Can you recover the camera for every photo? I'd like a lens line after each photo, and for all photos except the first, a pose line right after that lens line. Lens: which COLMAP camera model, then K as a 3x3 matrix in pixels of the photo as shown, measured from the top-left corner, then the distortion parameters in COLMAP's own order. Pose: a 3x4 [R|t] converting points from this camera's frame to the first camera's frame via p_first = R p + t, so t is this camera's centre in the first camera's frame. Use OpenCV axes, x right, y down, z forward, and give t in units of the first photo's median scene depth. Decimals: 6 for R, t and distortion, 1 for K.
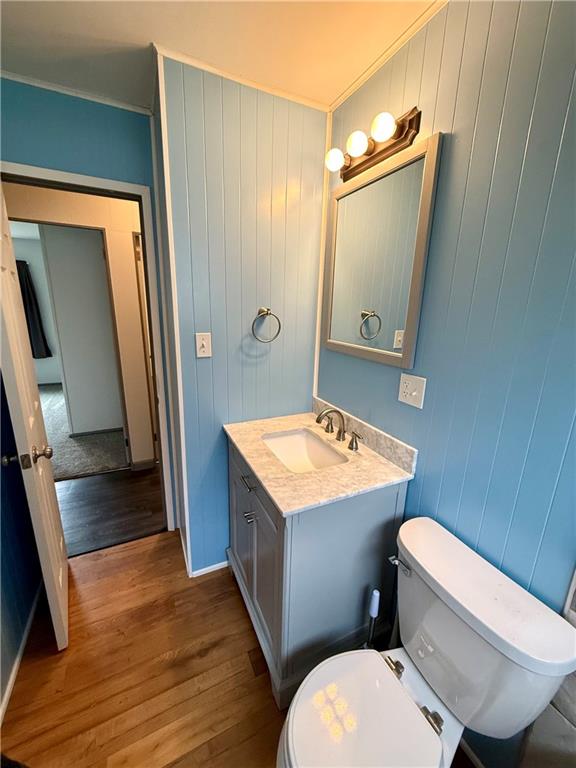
lens RADIAL K [[305.4, 0, 289.1], [0, 305.4, 382.9], [0, 0, 1]] dist [-0.002134, -0.000458]
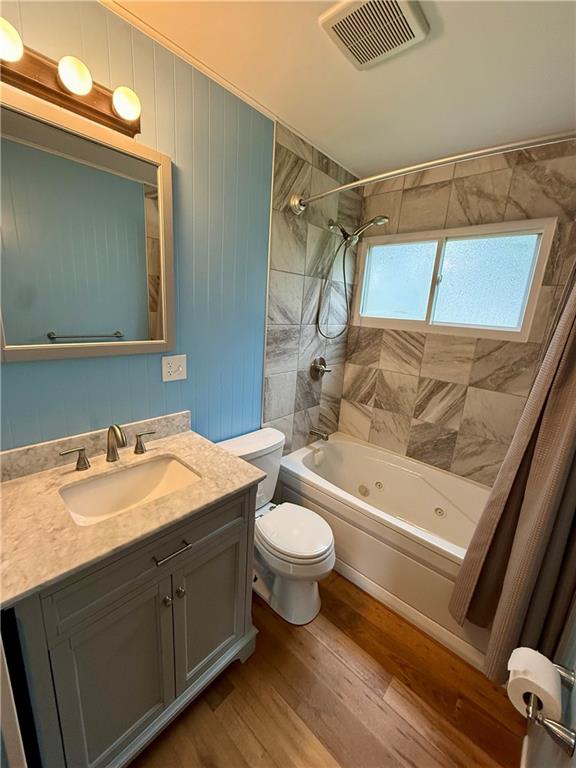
lens RADIAL K [[305.4, 0, 289.1], [0, 305.4, 381.3], [0, 0, 1]] dist [-0.002134, -0.000458]
pose [[-0.371774, -0.267697, 0.888888, -0.820709], [0.157214, 0.925534, 0.344487, -0.261142], [-0.914914, 0.267817, -0.302004, 0.927800]]
